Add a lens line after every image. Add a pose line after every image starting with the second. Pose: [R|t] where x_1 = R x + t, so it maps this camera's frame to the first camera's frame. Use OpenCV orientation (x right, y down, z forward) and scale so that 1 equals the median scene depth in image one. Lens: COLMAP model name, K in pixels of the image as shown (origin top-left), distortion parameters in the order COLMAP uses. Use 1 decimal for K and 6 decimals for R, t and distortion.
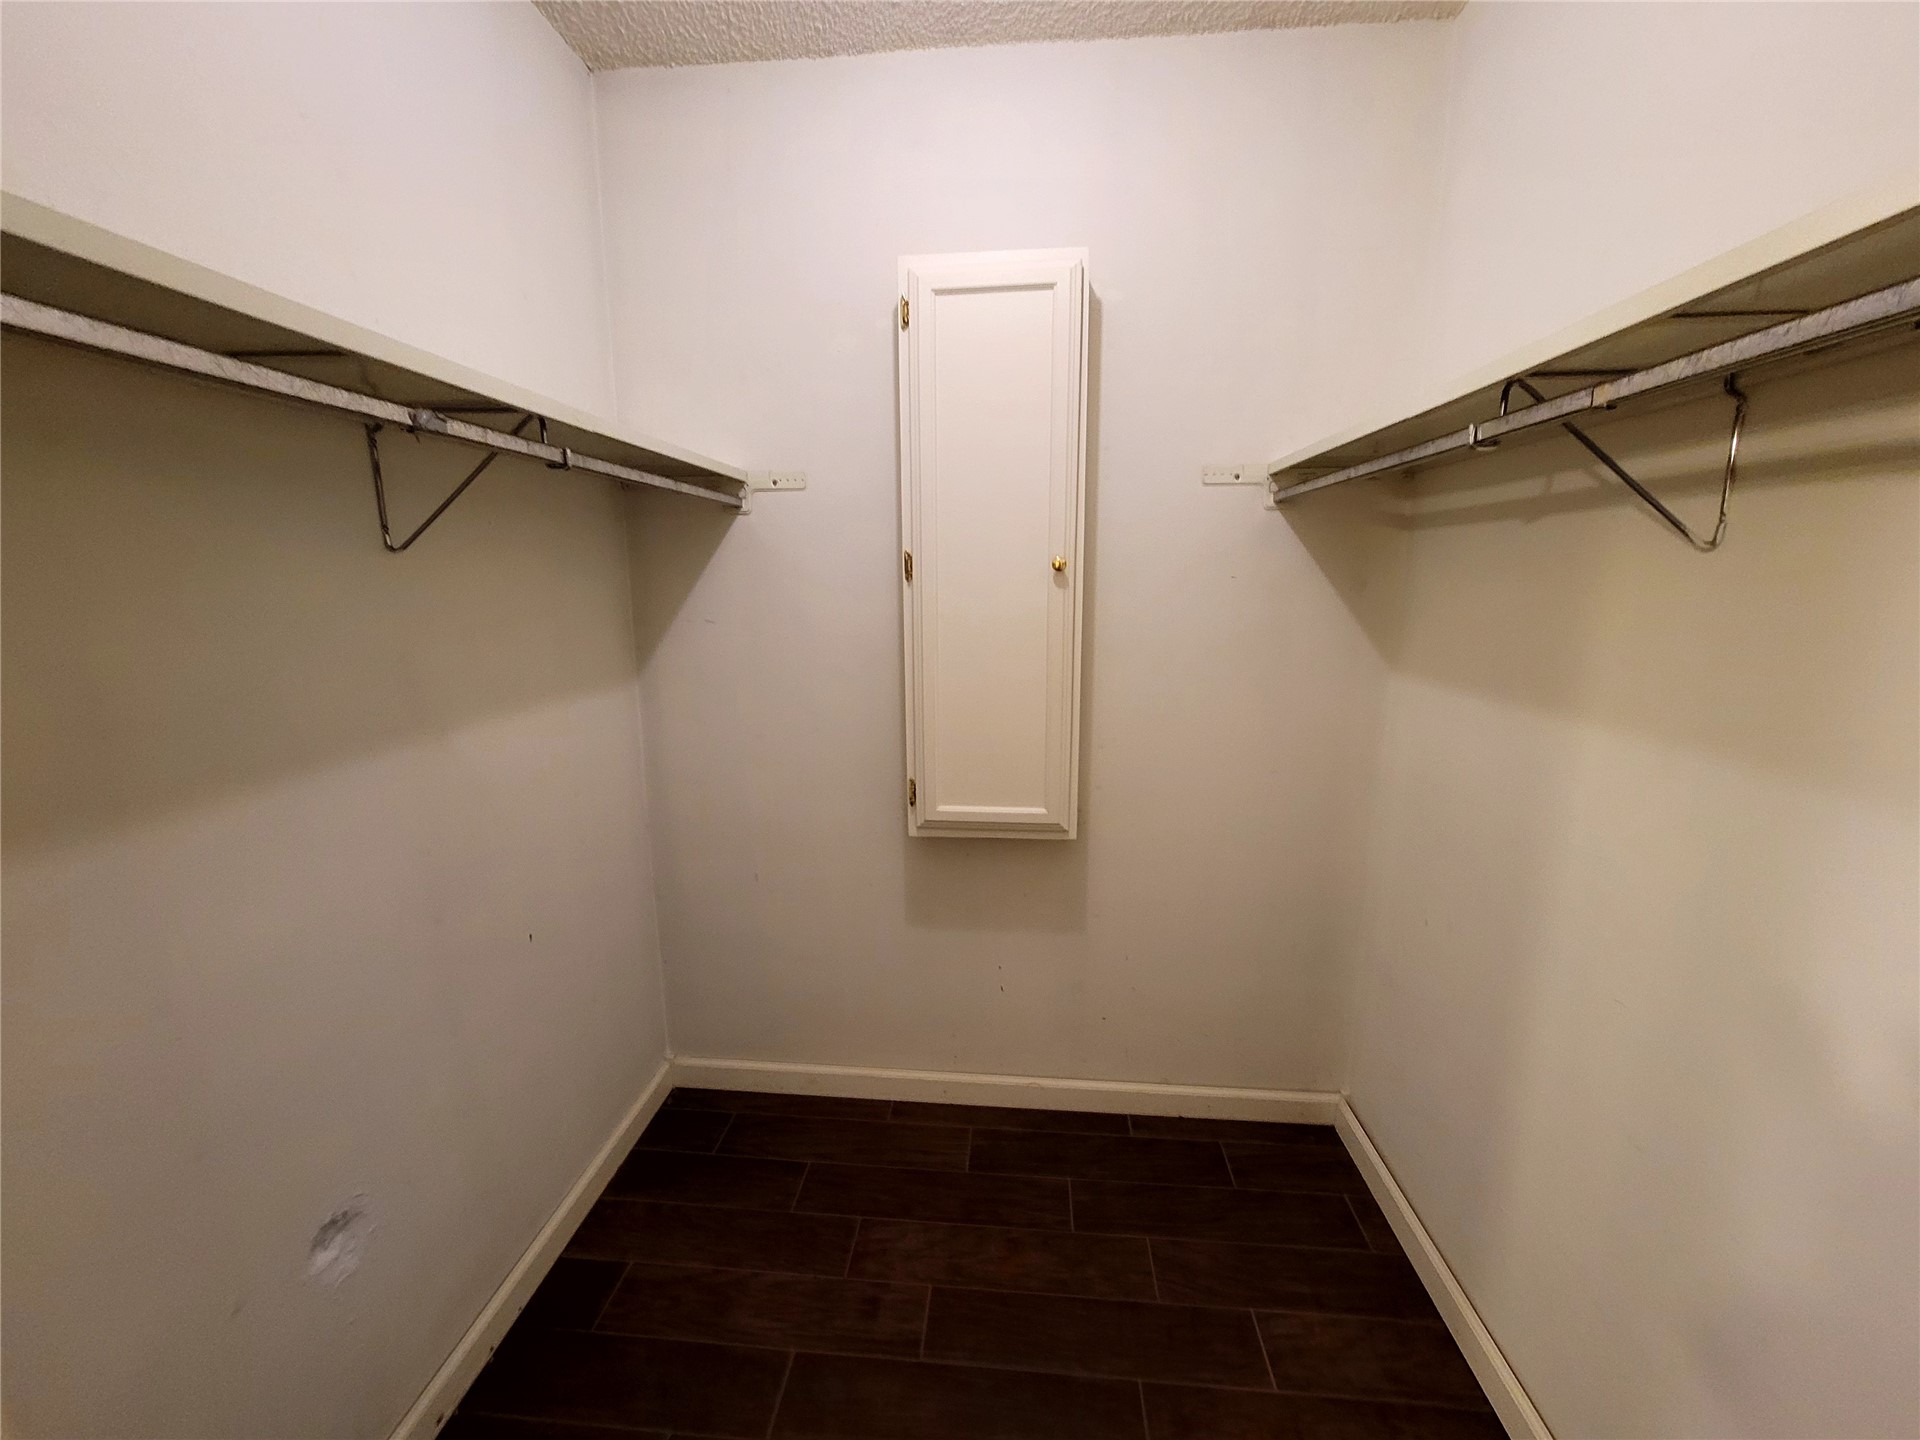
lens RADIAL K [[786.3, 0, 951.5], [0, 786.3, 715.7], [0, 0, 1]] dist [-0.005732, 0.003057]
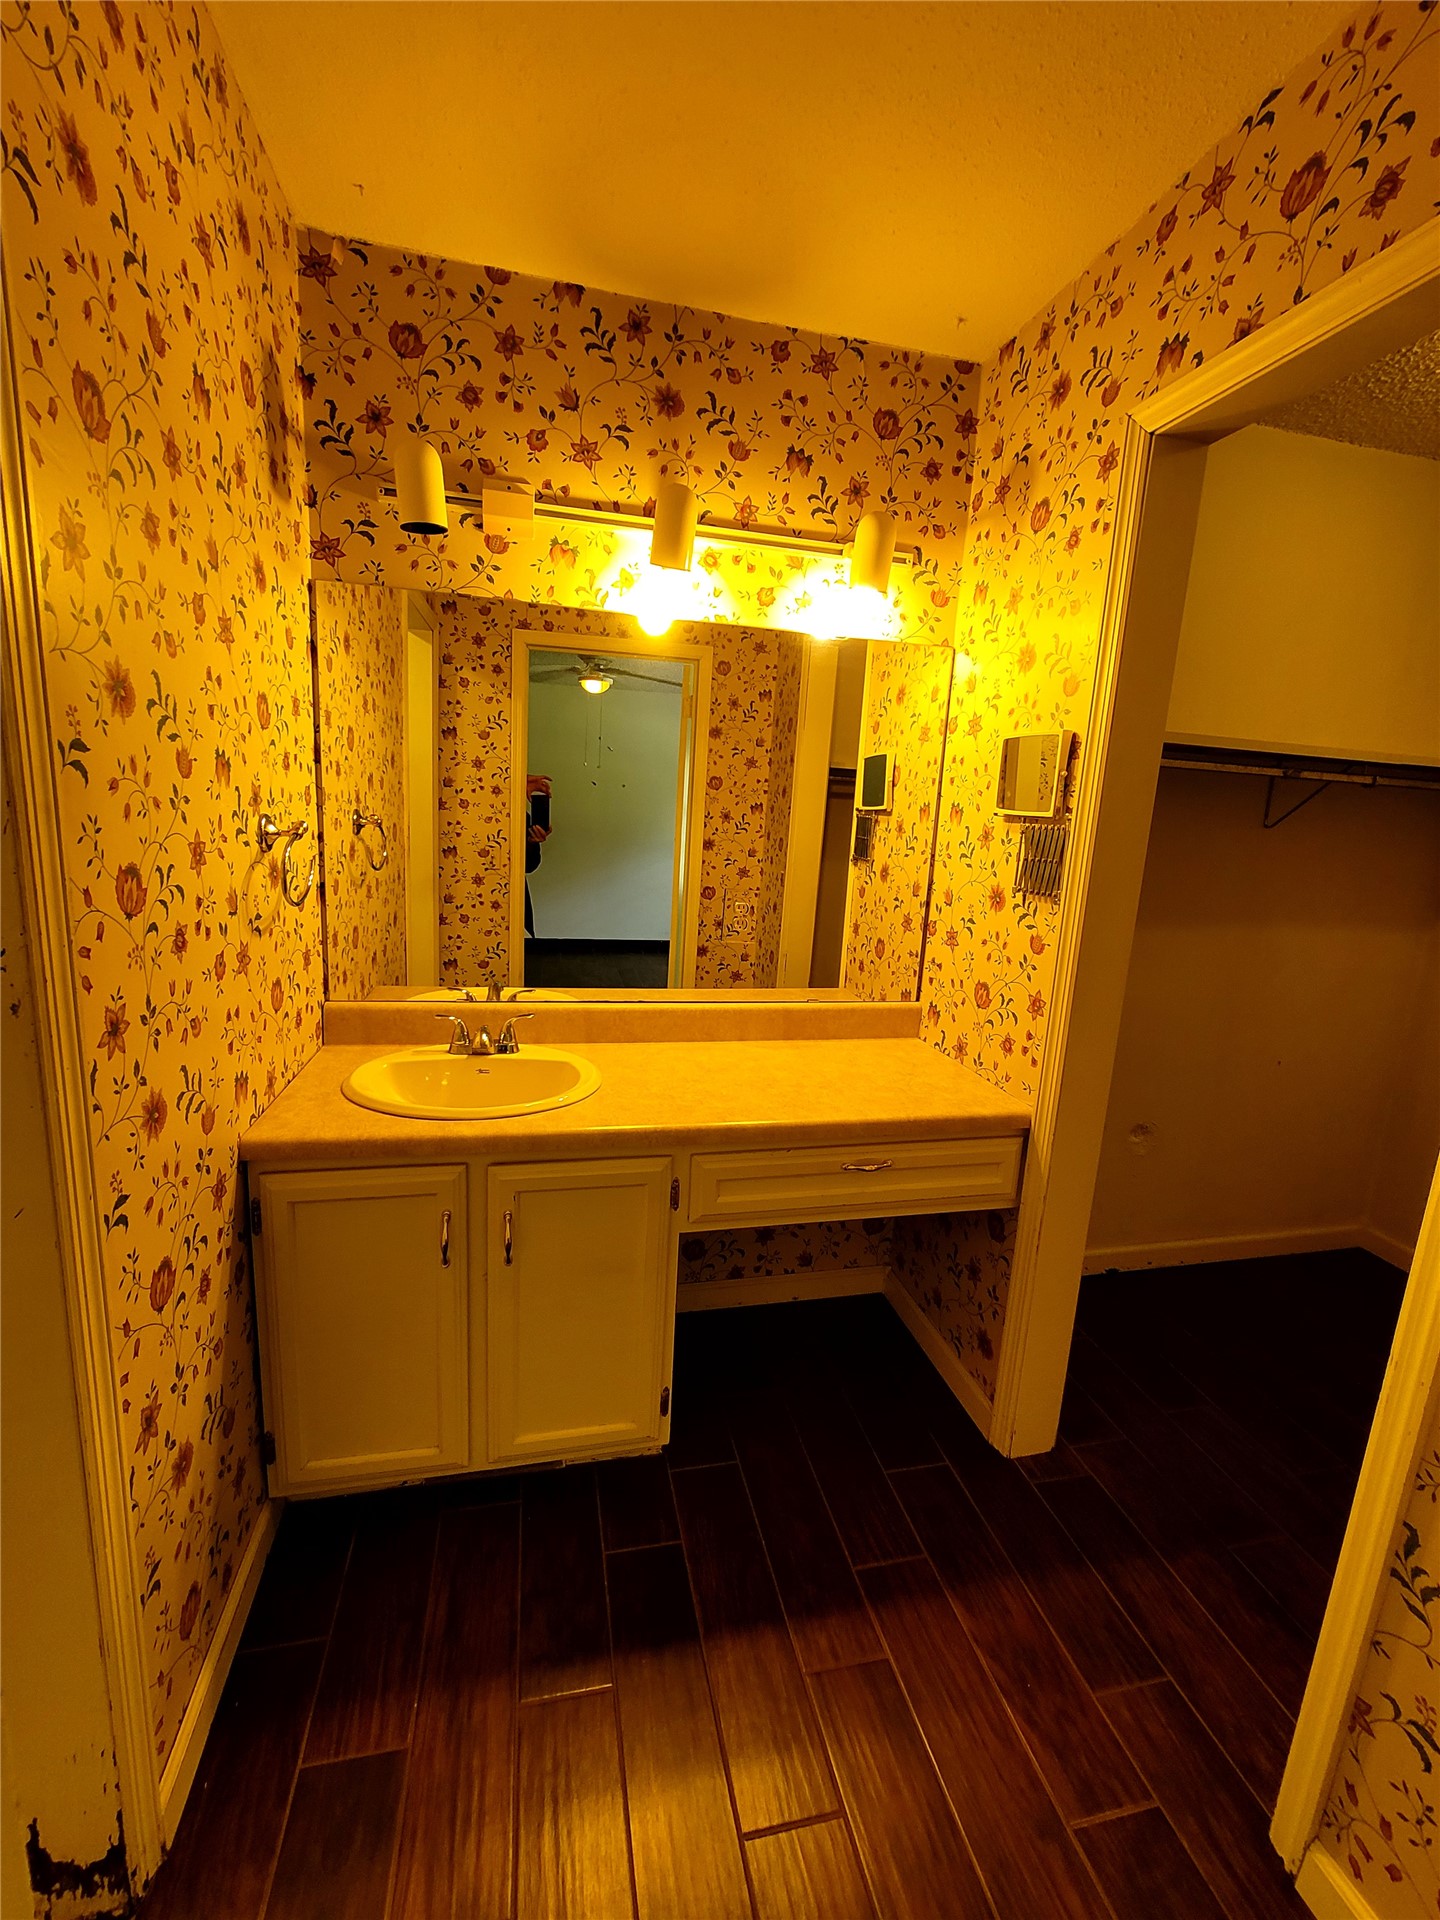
lens RADIAL K [[786.3, 0, 719.1], [0, 786.3, 955.5], [0, 0, 1]] dist [-0.005732, 0.003057]
pose [[0.311834, 0.203026, -0.928192, 0.781982], [-0.227702, 0.964404, 0.134448, 0.153497], [0.922449, 0.169425, 0.346964, -0.932163]]
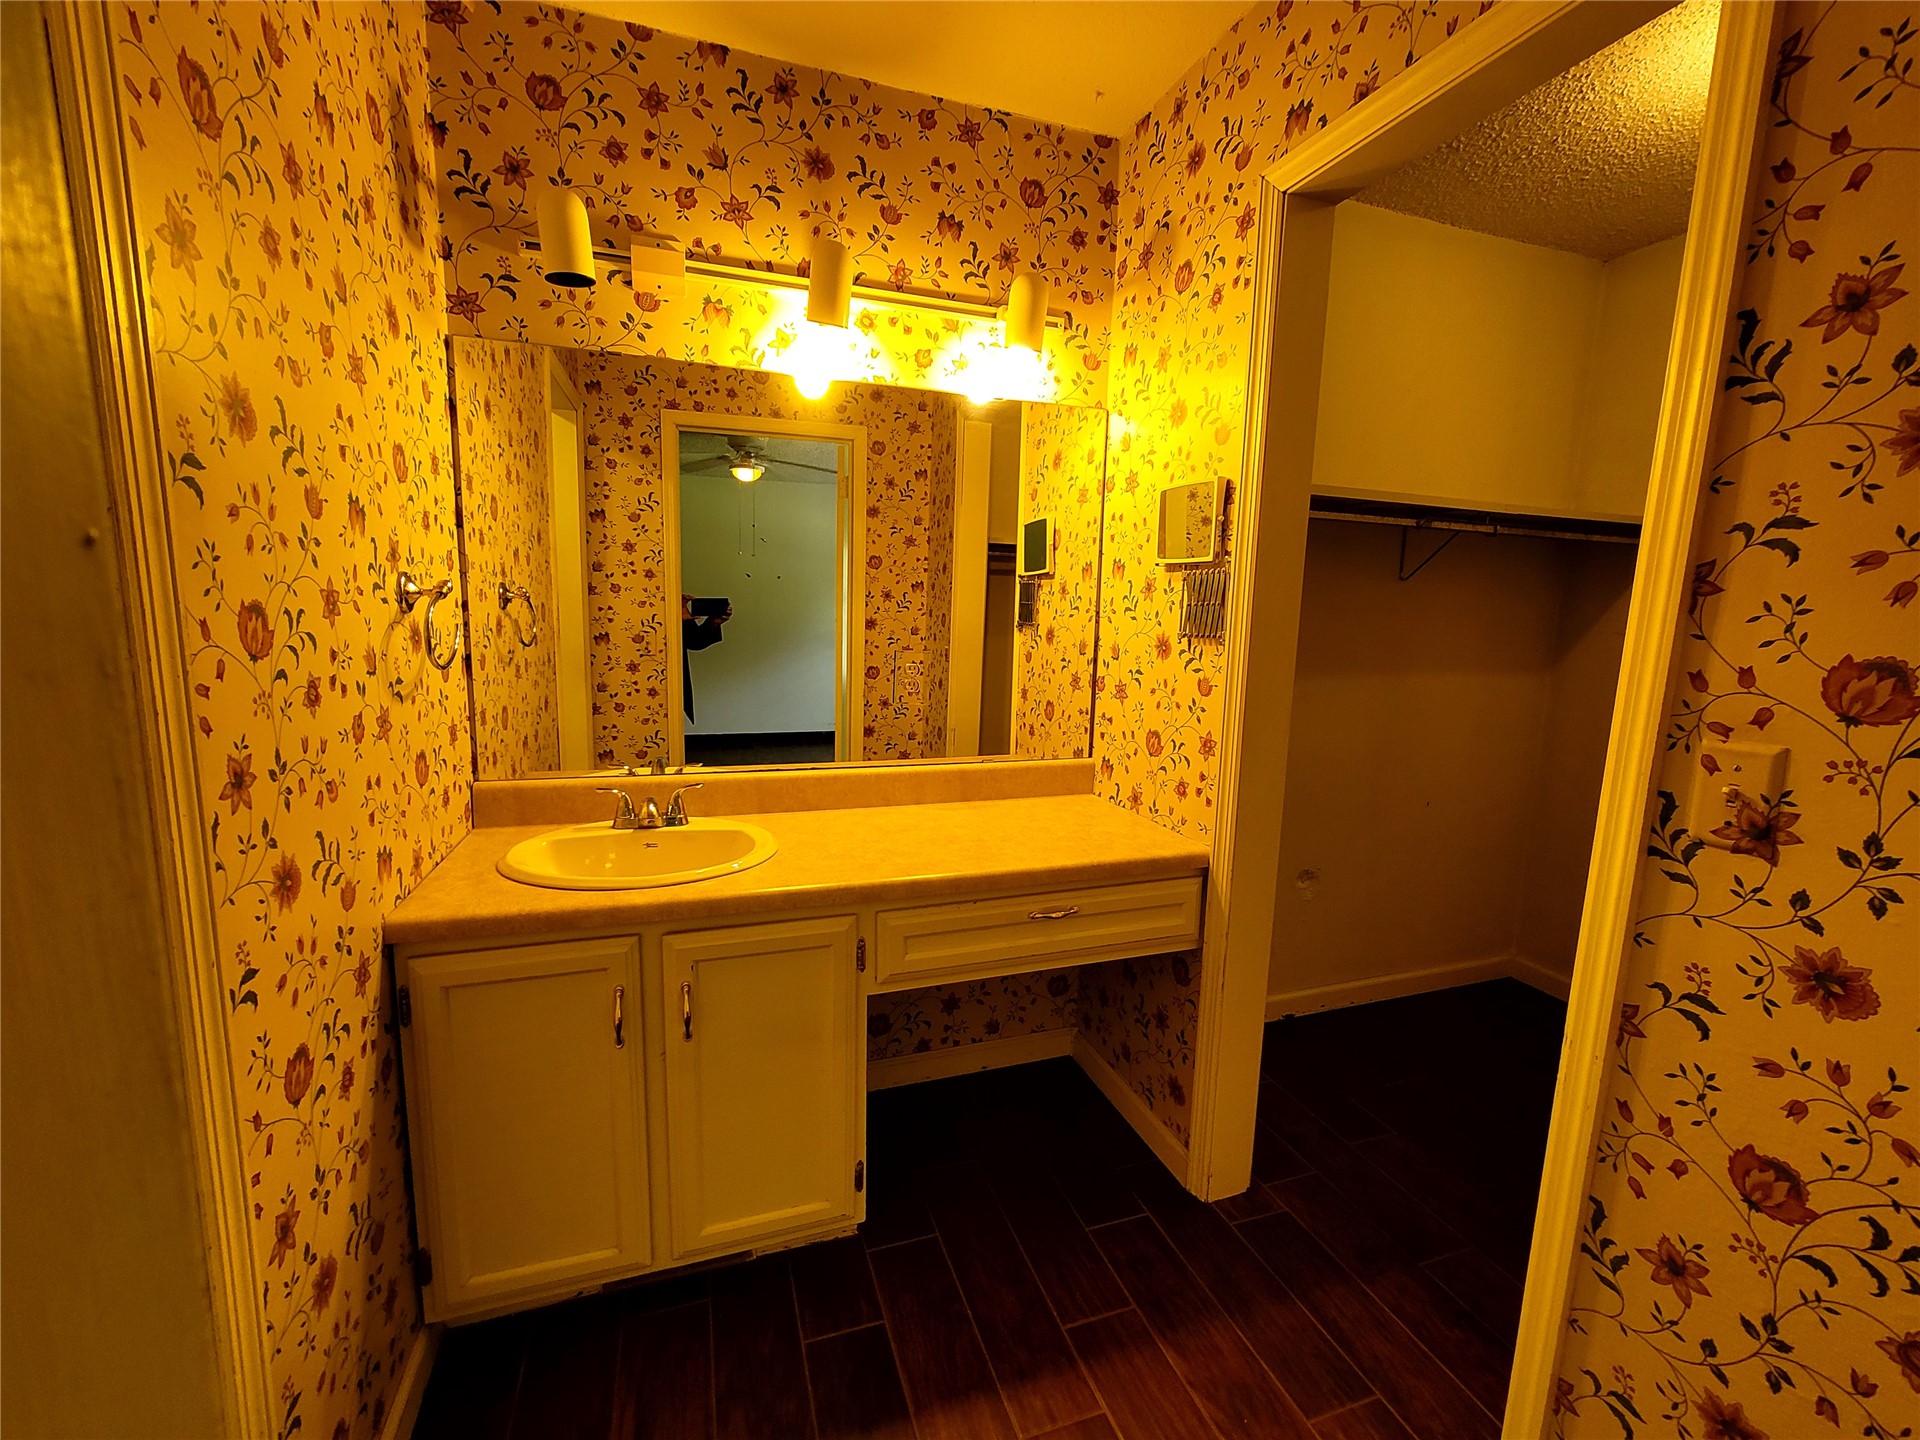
lens RADIAL K [[786.3, 0, 955.7], [0, 786.3, 721.4], [0, 0, 1]] dist [-0.005732, 0.003057]
pose [[0.407234, 0.152693, -0.900469, 0.771466], [-0.192843, 0.978073, 0.078640, 0.232977], [0.892733, 0.141625, 0.427751, -0.938049]]
